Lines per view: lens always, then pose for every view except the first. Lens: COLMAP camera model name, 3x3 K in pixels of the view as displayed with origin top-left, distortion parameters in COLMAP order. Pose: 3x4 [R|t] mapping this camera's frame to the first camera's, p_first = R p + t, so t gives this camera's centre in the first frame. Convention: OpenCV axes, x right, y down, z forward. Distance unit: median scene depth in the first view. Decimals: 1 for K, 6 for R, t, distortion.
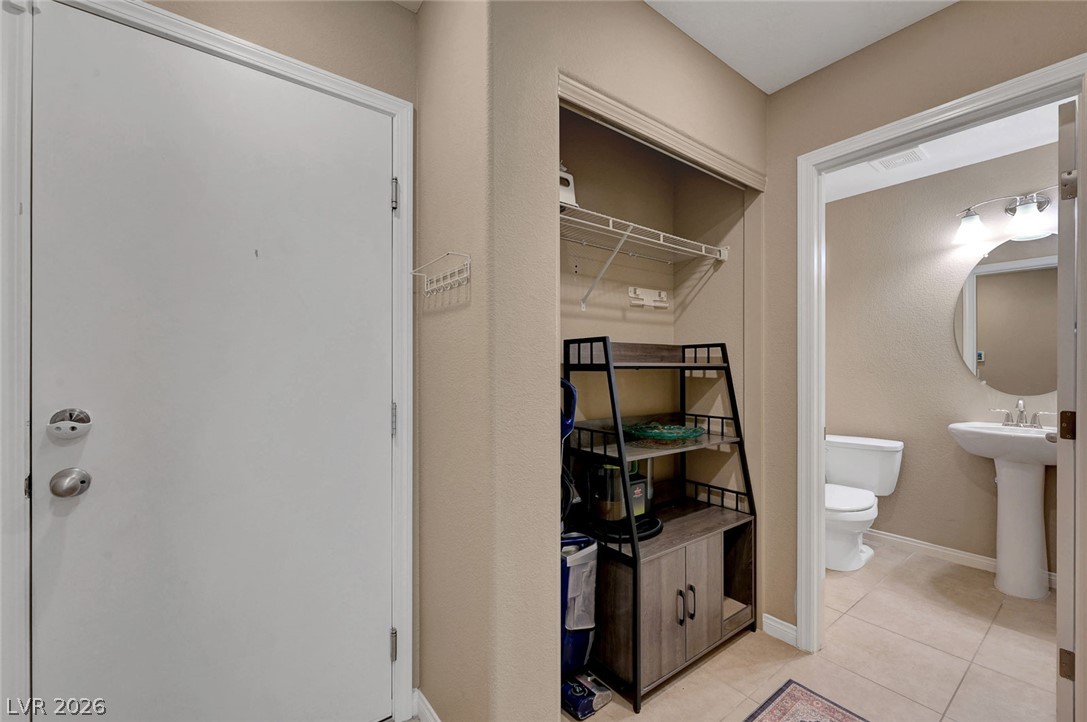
lens RADIAL K [[445.8, 0, 545.3], [0, 445.8, 366.1], [0, 0, 1]] dist [-0.000315, 0.000041]
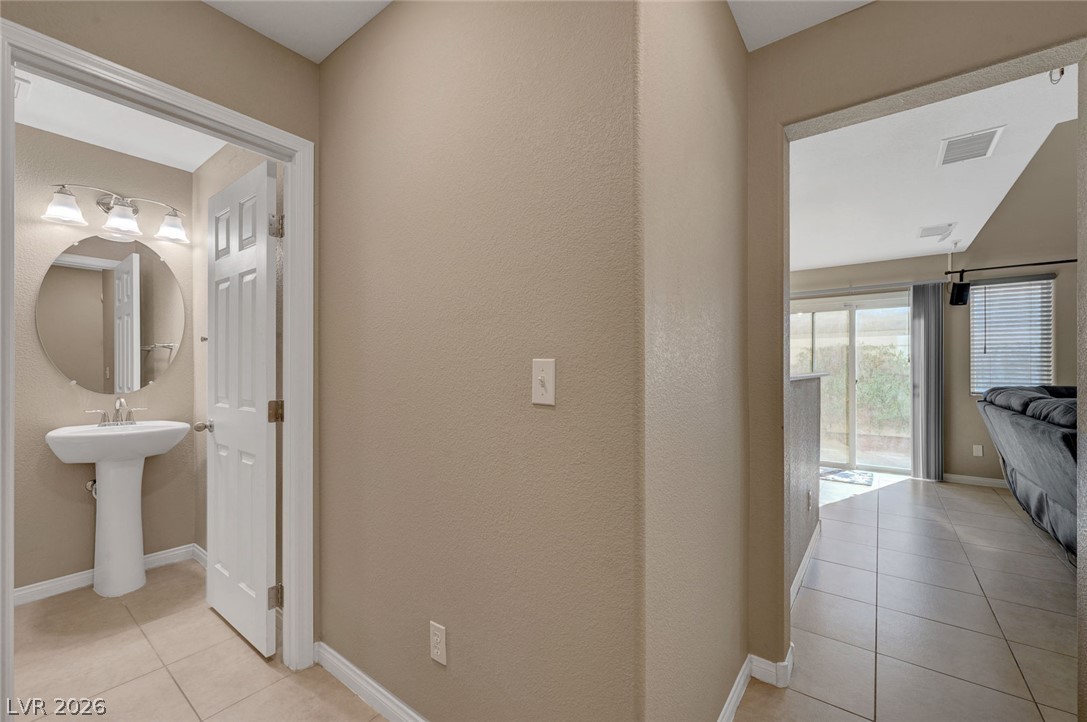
lens RADIAL K [[438.6, 0, 545.4], [0, 438.6, 368.4], [0, 0, 1]] dist [-0.000390, -0.000288]
pose [[-0.265973, -0.003400, 0.963975, -0.139223], [-0.002481, 0.999993, 0.002842, 0.002796], [-0.963977, -0.001636, -0.265979, 0.324955]]
